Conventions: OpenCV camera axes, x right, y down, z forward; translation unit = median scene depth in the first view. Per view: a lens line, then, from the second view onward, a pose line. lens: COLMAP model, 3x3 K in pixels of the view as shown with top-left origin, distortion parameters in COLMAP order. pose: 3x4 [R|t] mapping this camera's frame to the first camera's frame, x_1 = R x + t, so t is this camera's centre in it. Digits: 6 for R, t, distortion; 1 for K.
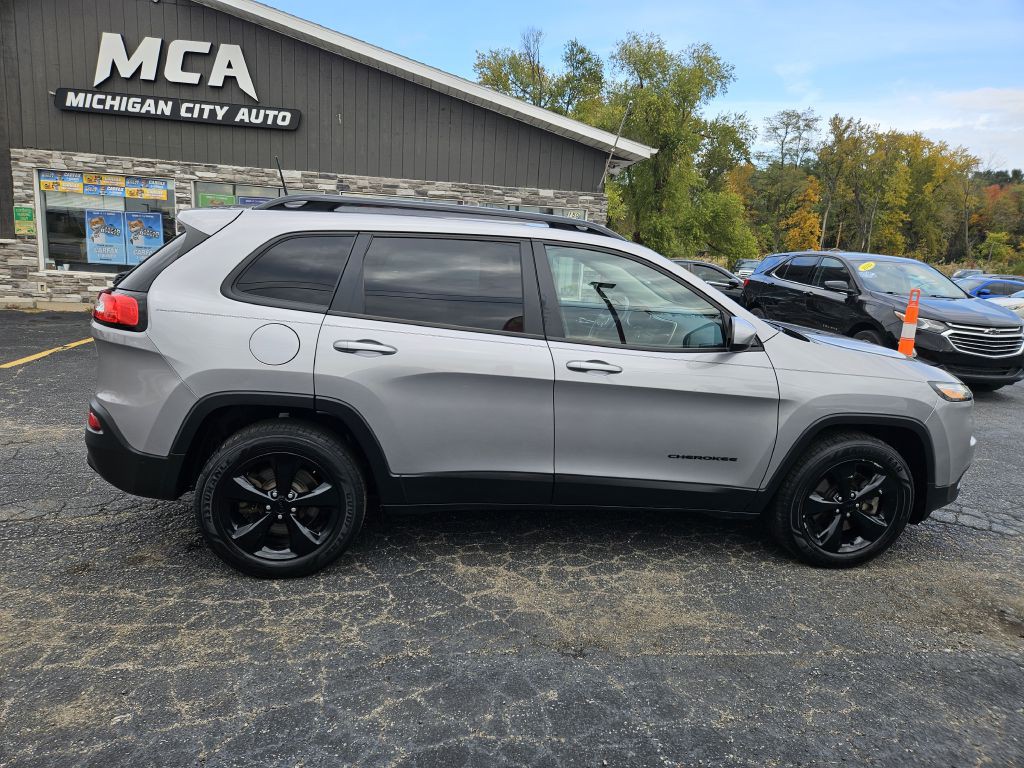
lens RADIAL K [[682.2, 0, 504.8], [0, 682.2, 382.5], [0, 0, 1]] dist [0.067315, -0.055557]
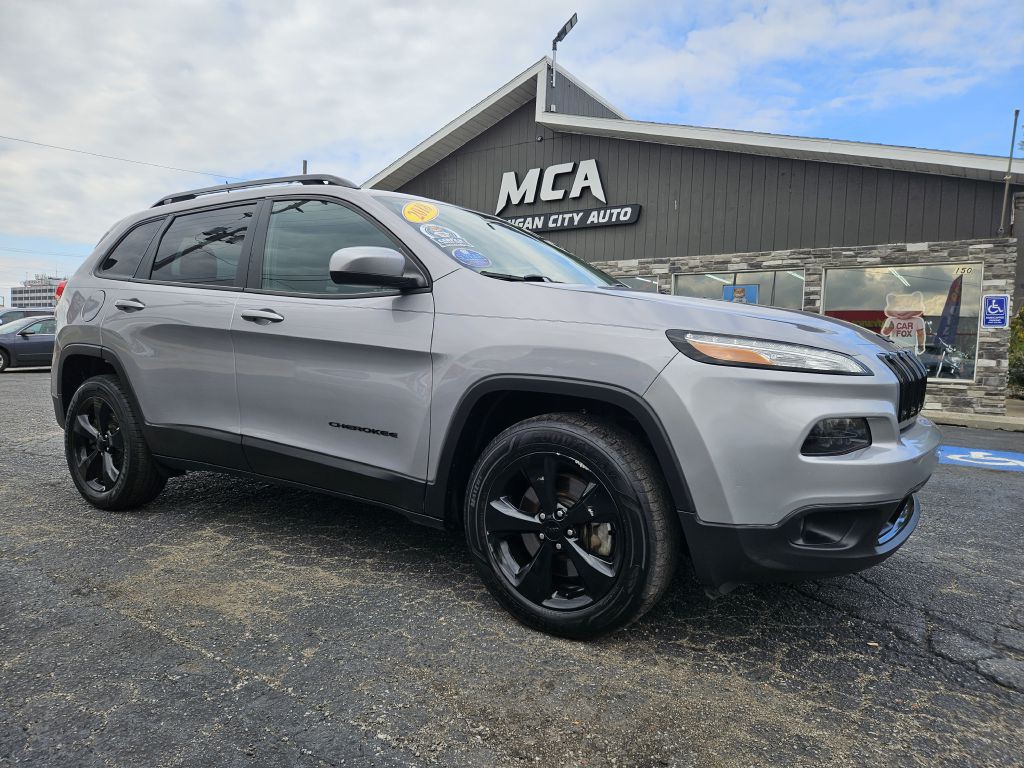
lens RADIAL K [[682.2, 0, 514.5], [0, 682.2, 388.7], [0, 0, 1]] dist [0.067315, -0.055557]
pose [[0.748906, 0.003095, -0.662669, 0.264244], [-0.114182, 0.985636, -0.124438, 0.039756], [0.652765, 0.168857, 0.738502, 0.146658]]
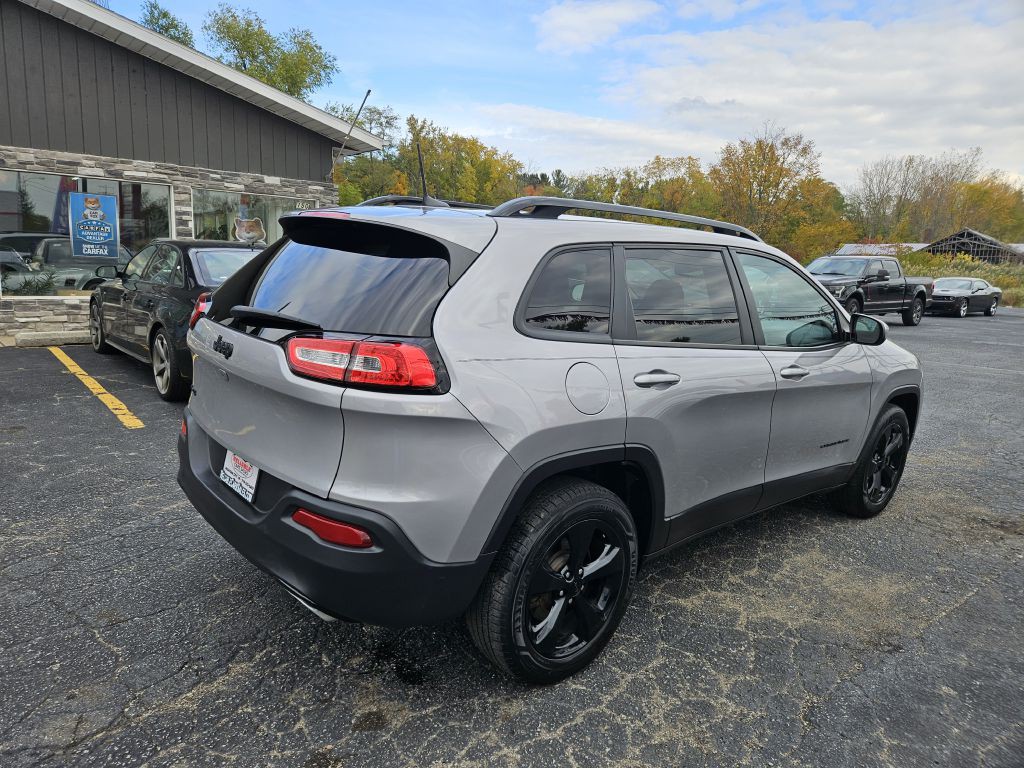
lens RADIAL K [[682.2, 0, 498.6], [0, 682.2, 385.2], [0, 0, 1]] dist [0.067315, -0.055557]
pose [[0.844974, -0.119023, 0.521394, -0.206353], [0.109013, 0.992784, 0.049965, -0.027184], [-0.523579, 0.014620, 0.851852, 0.093928]]
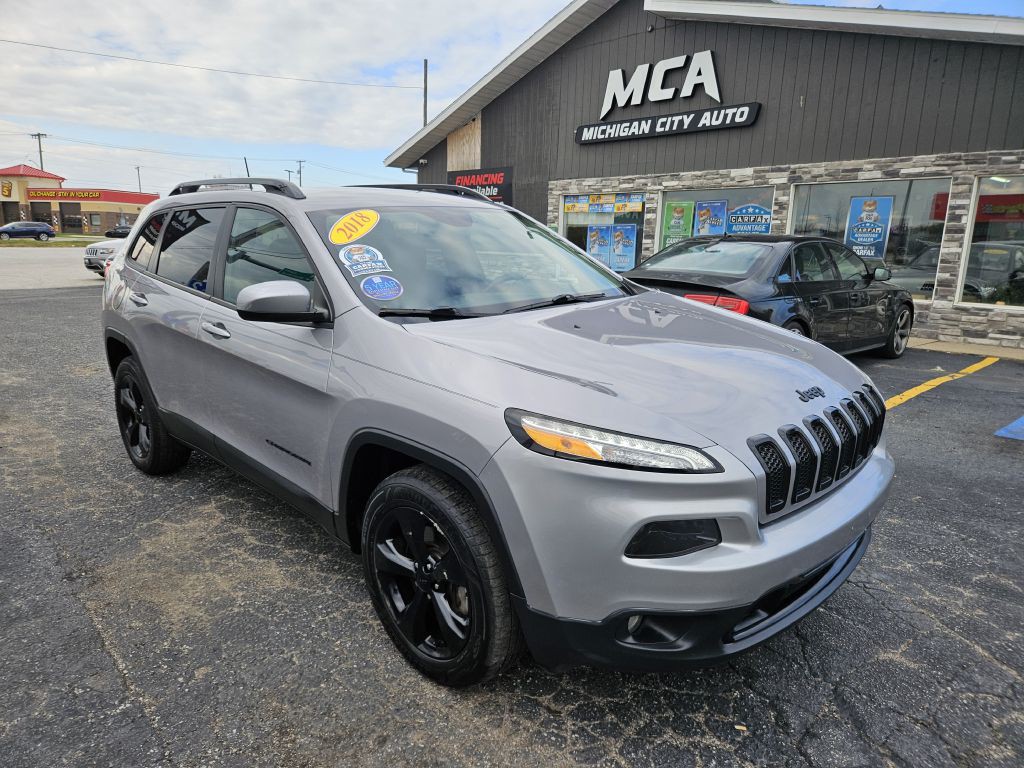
lens RADIAL K [[682.2, 0, 501.5], [0, 682.2, 390.6], [0, 0, 1]] dist [0.067315, -0.055557]
pose [[0.584659, 0.131420, -0.800564, 0.307919], [-0.141751, 0.988161, 0.058694, -0.013808], [0.798800, 0.079165, 0.596366, 0.197133]]
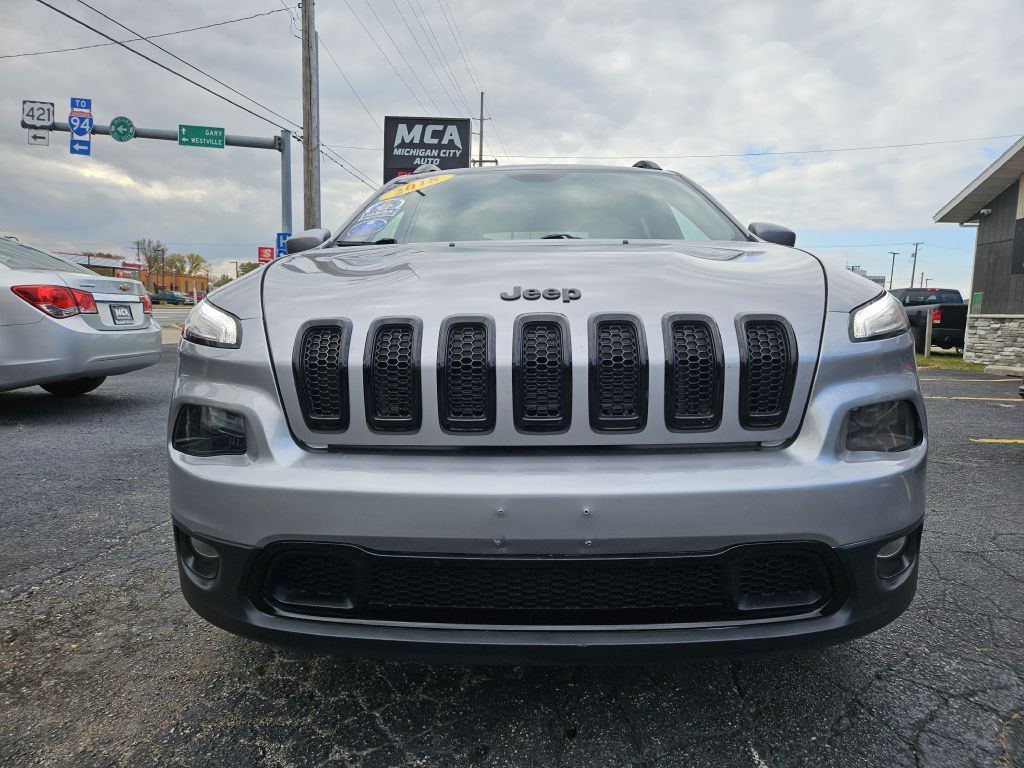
lens RADIAL K [[682.2, 0, 517.3], [0, 682.2, 374.4], [0, 0, 1]] dist [0.067315, -0.055557]
pose [[-0.177175, 0.026867, -0.983813, 0.319250], [-0.226201, 0.971755, 0.067274, -0.007822], [0.957832, 0.234458, -0.166093, 0.389264]]
